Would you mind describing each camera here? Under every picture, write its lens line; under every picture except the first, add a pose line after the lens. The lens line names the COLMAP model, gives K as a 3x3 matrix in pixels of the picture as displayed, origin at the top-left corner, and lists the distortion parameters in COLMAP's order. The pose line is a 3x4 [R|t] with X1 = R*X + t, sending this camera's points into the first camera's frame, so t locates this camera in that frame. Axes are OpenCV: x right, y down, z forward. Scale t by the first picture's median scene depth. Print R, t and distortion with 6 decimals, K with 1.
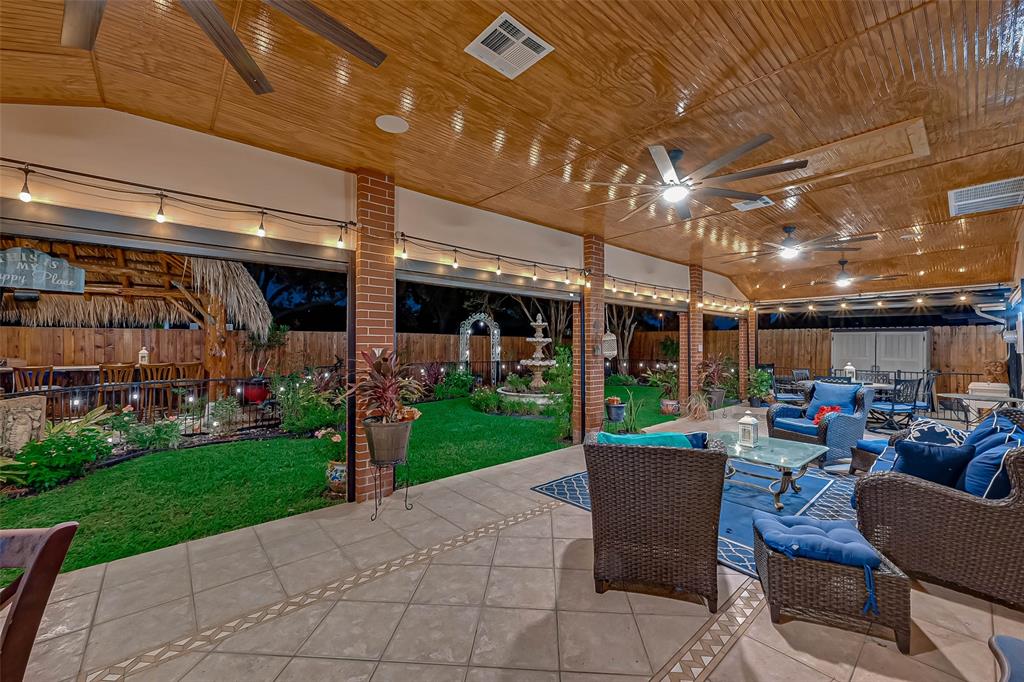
lens RADIAL K [[401.1, 0, 512.0], [0, 401.1, 341.0], [0, 0, 1]] dist [-0.001817, 0.000006]
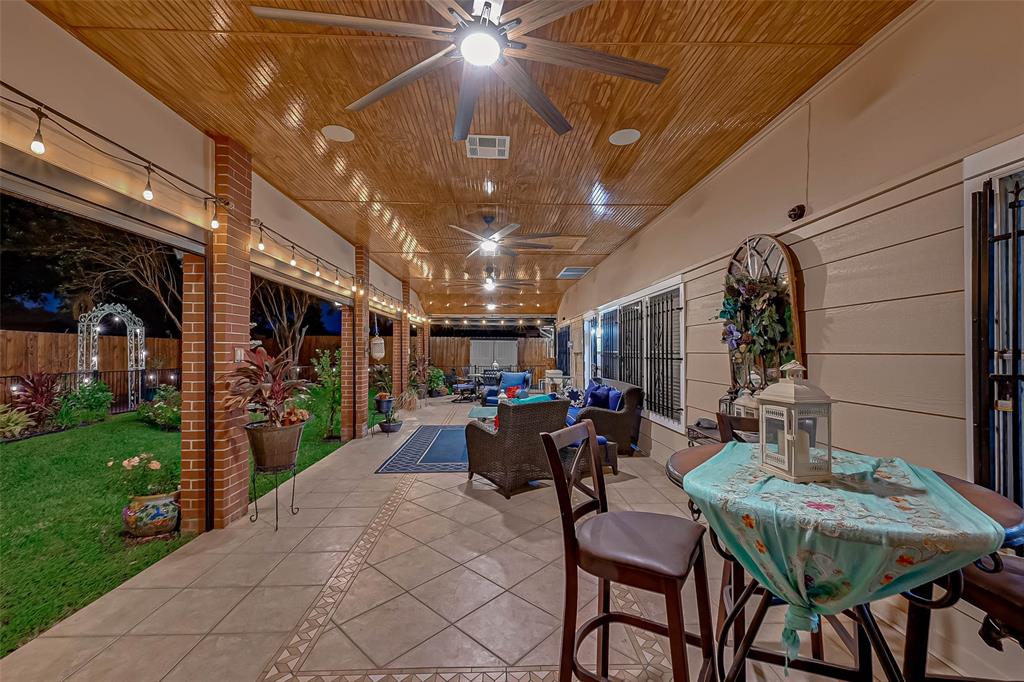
lens RADIAL K [[415.2, 0, 501.3], [0, 415.2, 348.5], [0, 0, 1]] dist [-0.001248, 0.000002]
pose [[0.637808, 0.004592, 0.770181, -0.308443], [-0.007881, 0.999969, 0.000565, 0.006635], [-0.770155, -0.006430, 0.637825, -0.009919]]
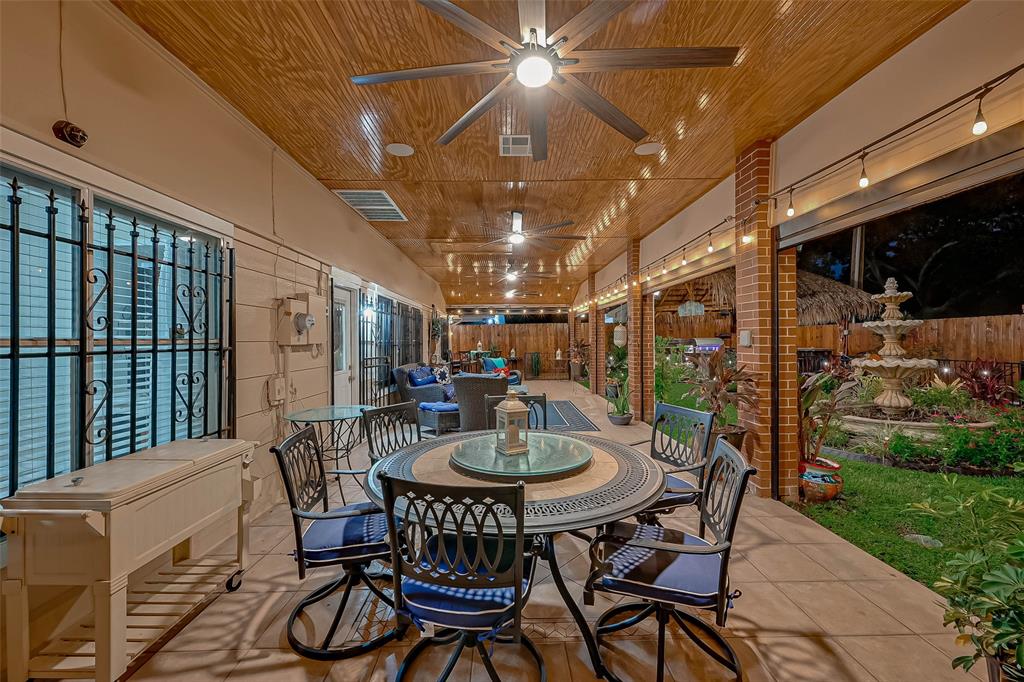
lens RADIAL K [[401.1, 0, 512.0], [0, 401.1, 341.0], [0, 0, 1]] dist [-0.001817, 0.000006]
pose [[-0.642400, 0.005898, -0.766347, 0.962299], [0.013376, 0.999904, -0.003517, 0.018560], [0.766253, -0.012510, -0.642417, 1.075279]]
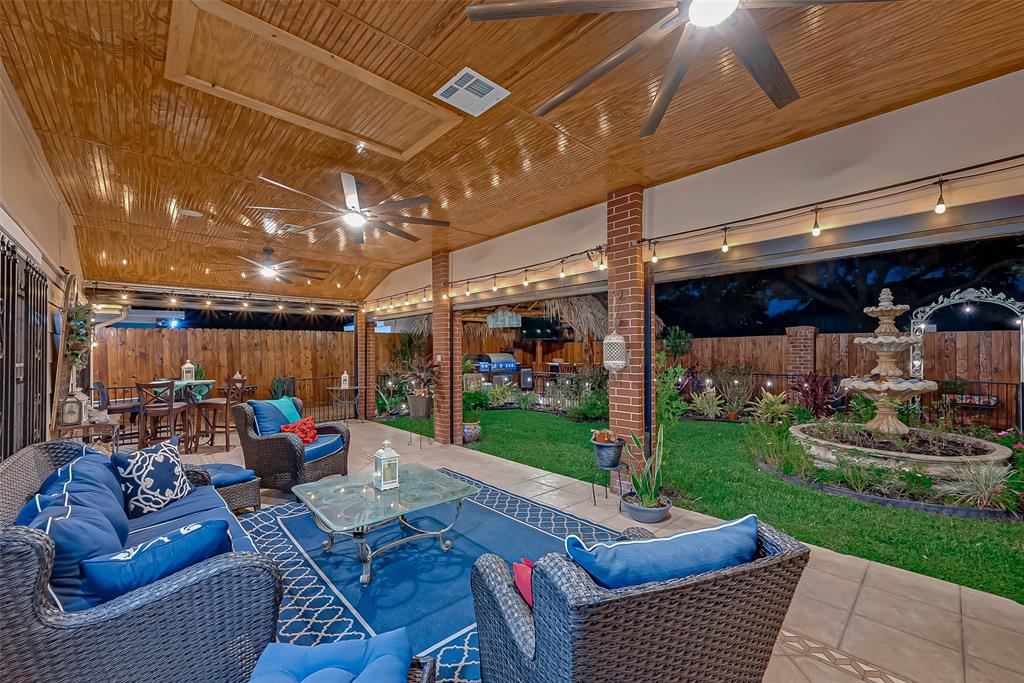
lens RADIAL K [[407.4, 0, 509.2], [0, 407.4, 350.6], [0, 0, 1]] dist [0.000240, 0.000074]
pose [[0.027538, -0.004711, -0.999610, 0.645047], [0.015429, 0.999872, -0.004287, 0.005739], [0.999502, -0.015305, 0.027607, 0.575122]]
